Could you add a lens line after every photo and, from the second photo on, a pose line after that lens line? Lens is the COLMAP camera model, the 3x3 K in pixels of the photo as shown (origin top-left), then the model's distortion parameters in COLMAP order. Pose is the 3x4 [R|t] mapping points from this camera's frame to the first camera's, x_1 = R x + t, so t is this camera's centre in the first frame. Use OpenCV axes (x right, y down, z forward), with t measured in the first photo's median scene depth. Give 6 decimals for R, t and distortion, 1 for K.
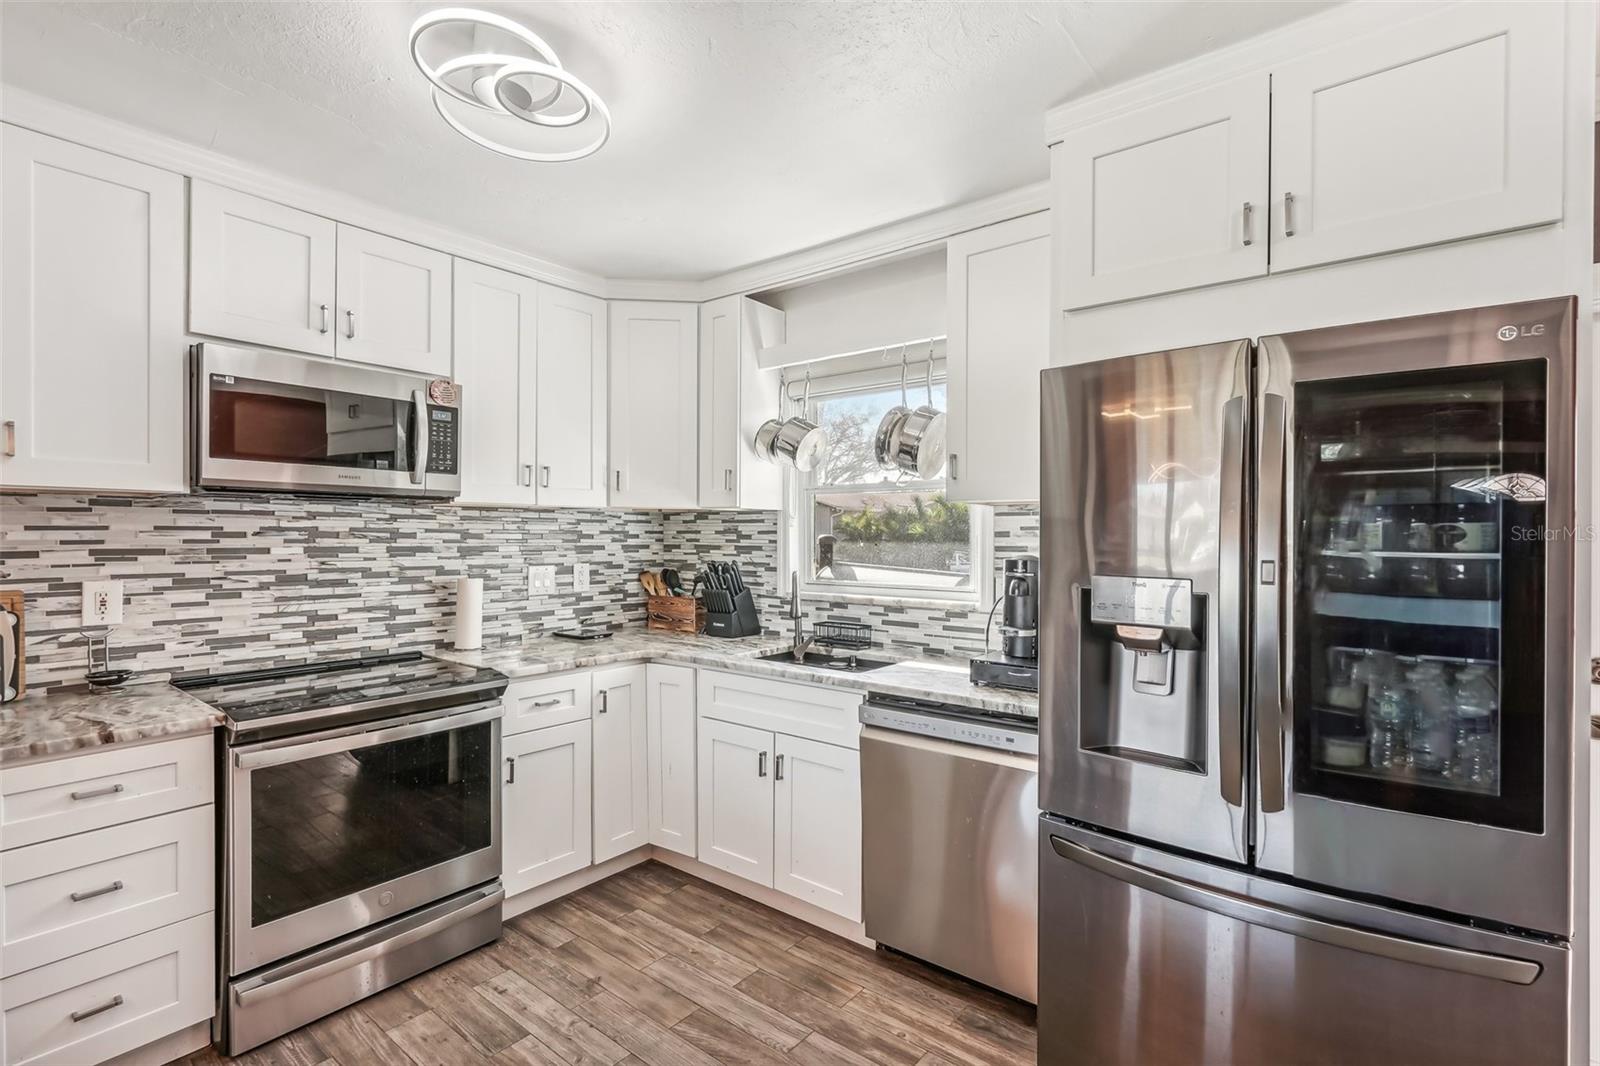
lens RADIAL K [[744.0, 0, 802.8], [0, 744.0, 539.1], [0, 0, 1]] dist [-0.014842, 0.007304]
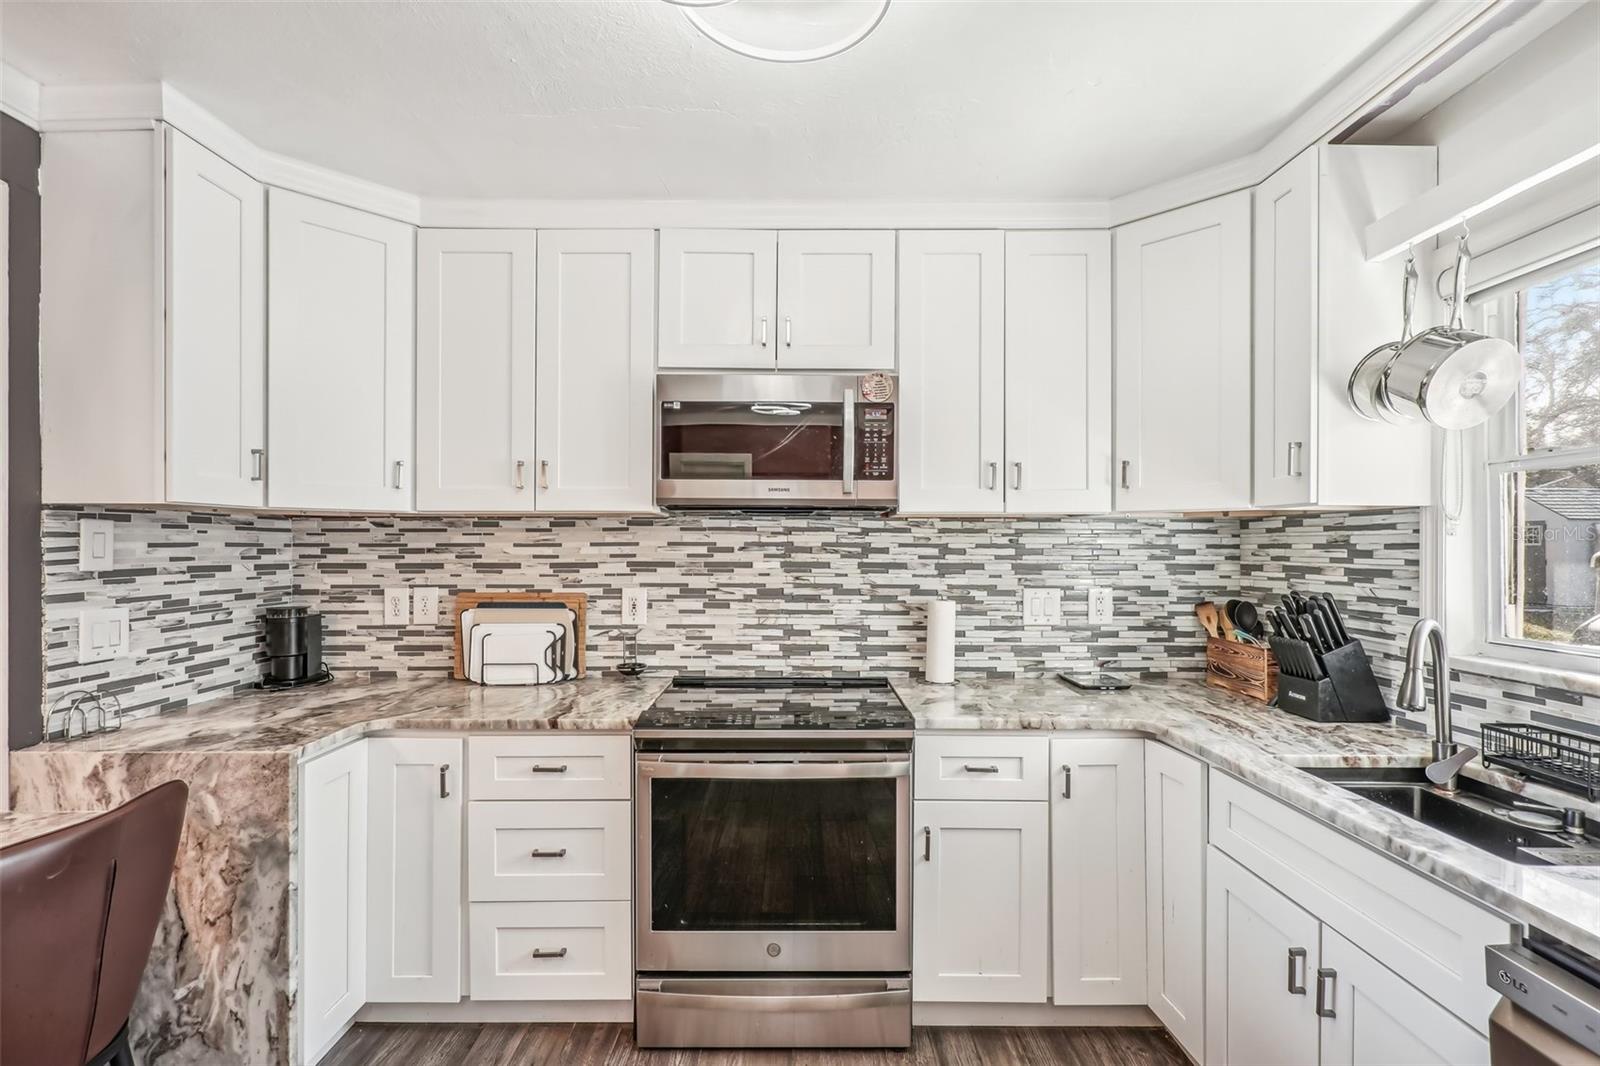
lens RADIAL K [[751.7, 0, 799.2], [0, 751.7, 547.3], [0, 0, 1]] dist [-0.001502, 0.000675]
pose [[0.623401, -0.002137, -0.781899, 0.138825], [-0.004991, 0.999965, -0.006711, -0.002176], [0.781886, 0.008086, 0.623369, 0.342134]]
